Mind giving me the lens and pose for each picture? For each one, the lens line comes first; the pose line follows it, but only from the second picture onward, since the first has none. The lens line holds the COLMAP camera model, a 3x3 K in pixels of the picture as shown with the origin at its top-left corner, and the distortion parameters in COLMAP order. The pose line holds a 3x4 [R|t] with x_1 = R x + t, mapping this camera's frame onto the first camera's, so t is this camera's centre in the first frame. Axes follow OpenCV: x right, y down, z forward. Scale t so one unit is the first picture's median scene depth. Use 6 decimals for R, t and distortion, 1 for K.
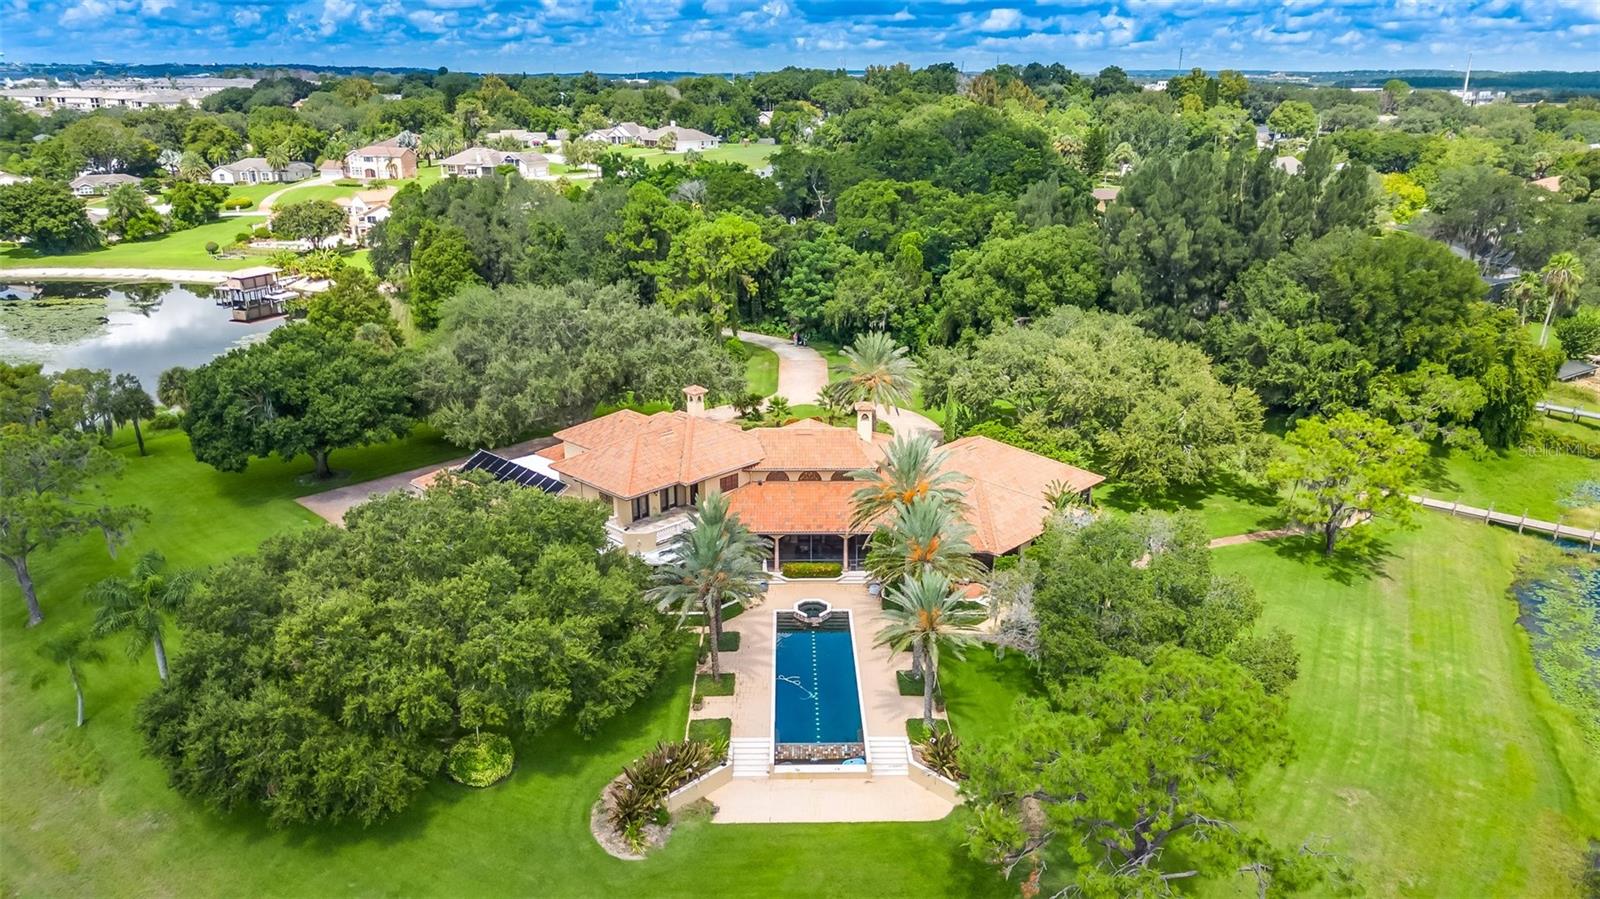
lens RADIAL K [[1118.9, 0, 800.0], [0, 1118.9, 449.5], [0, 0, 1]] dist [0.070578, -0.069576]
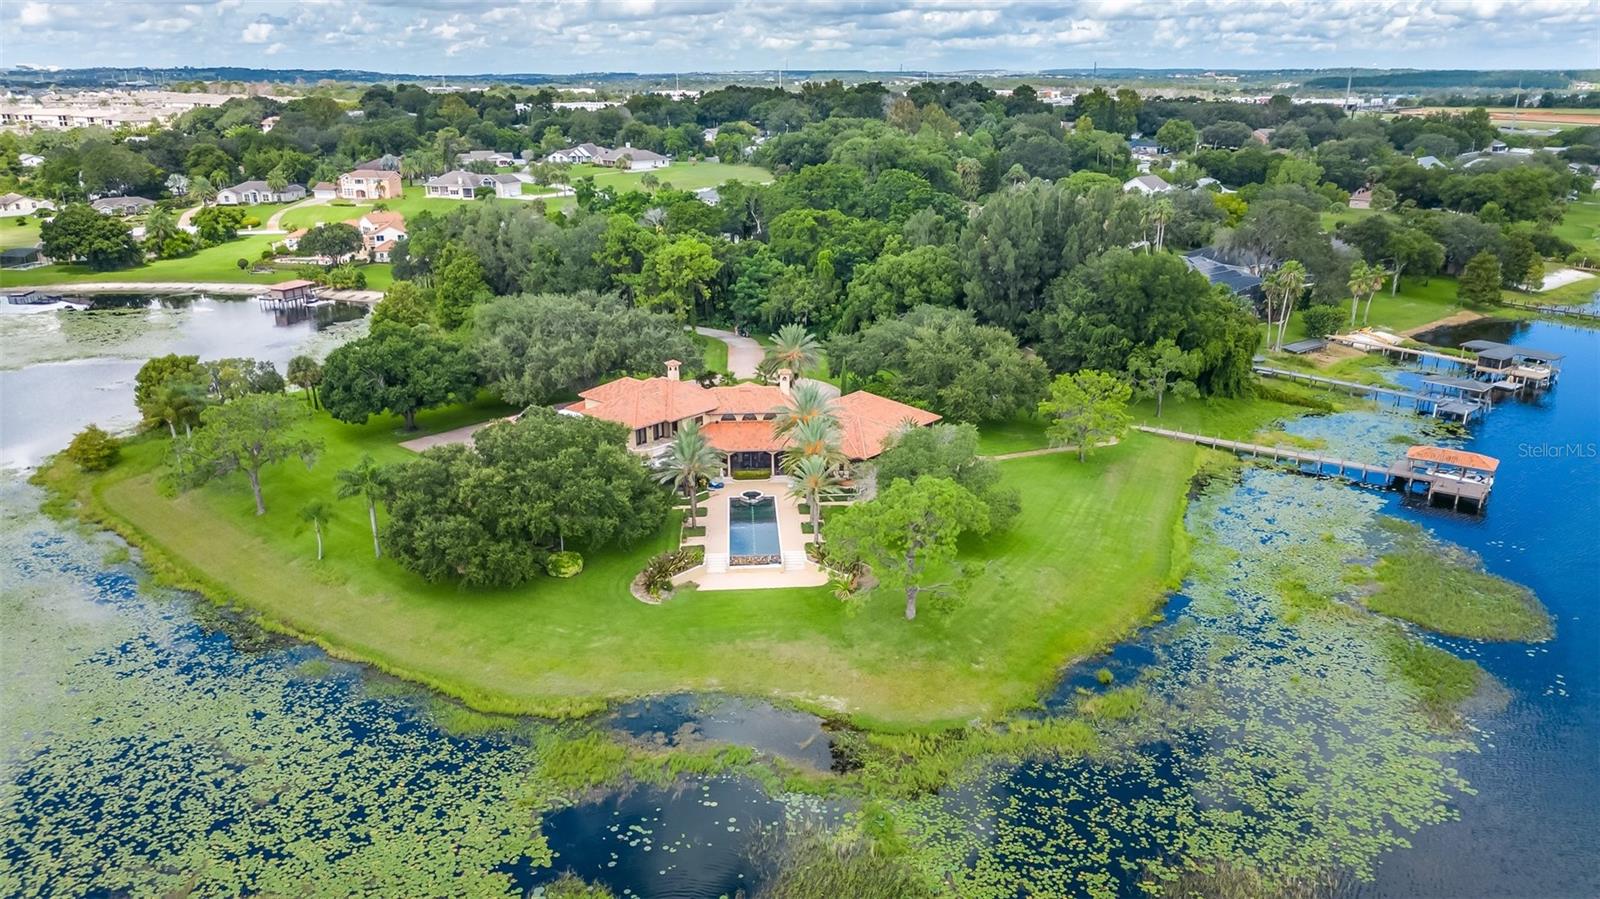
lens RADIAL K [[1109.2, 0, 795.6], [0, 1109.2, 467.5], [0, 0, 1]] dist [0.076094, -0.079411]
pose [[0.998967, -0.019626, 0.040977, 0.005438], [0.018958, 0.999682, 0.016634, 0.043846], [-0.041290, -0.015840, 0.999022, -0.338378]]
